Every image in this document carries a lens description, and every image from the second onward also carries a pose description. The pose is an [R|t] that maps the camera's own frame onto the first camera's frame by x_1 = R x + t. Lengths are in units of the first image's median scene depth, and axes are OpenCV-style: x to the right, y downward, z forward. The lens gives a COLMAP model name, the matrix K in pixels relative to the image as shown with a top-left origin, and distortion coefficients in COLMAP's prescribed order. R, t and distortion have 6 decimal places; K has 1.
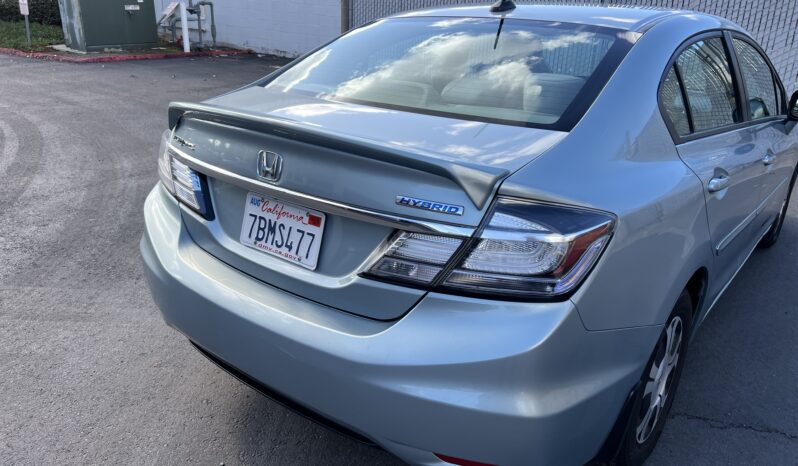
lens RADIAL K [[594.8, 0, 399.0], [0, 594.8, 233.0], [0, 0, 1]] dist [0.069437, -0.112050]
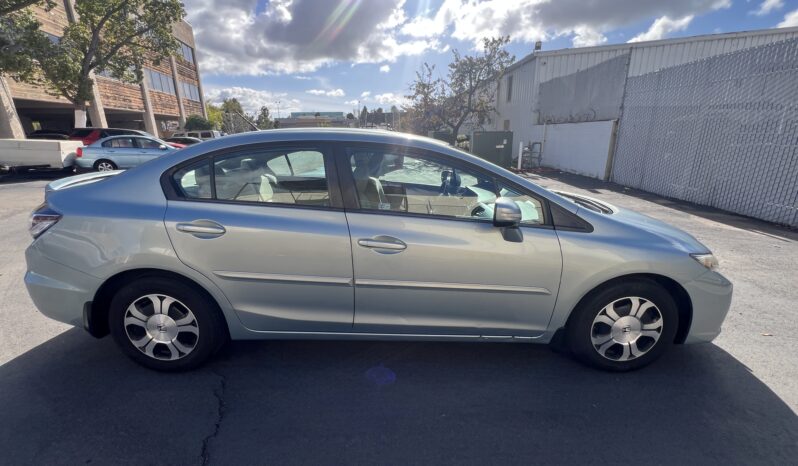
lens RADIAL K [[330.2, 0, 399.0], [0, 330.2, 233.0], [0, 0, 1]] dist [-0.000299, -0.000089]
pose [[0.646801, 0.178427, -0.741494, 1.616012], [-0.256342, 0.966545, 0.008975, -0.227549], [0.718288, 0.184271, 0.670900, 0.814127]]
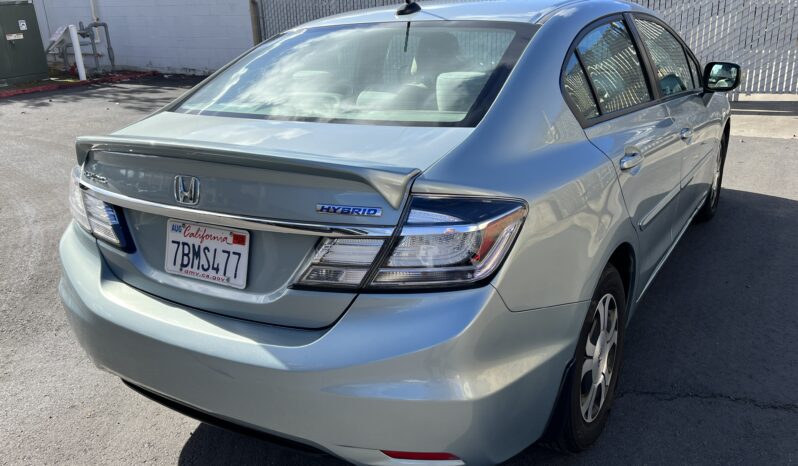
lens RADIAL K [[653.5, 0, 399.0], [0, 653.5, 233.0], [0, 0, 1]] dist [0.057183, -0.090162]
pose [[0.989766, -0.114066, 0.085742, 0.025503], [0.116391, 0.992946, -0.022603, 0.020330], [-0.082559, 0.032351, 0.996061, -0.097082]]
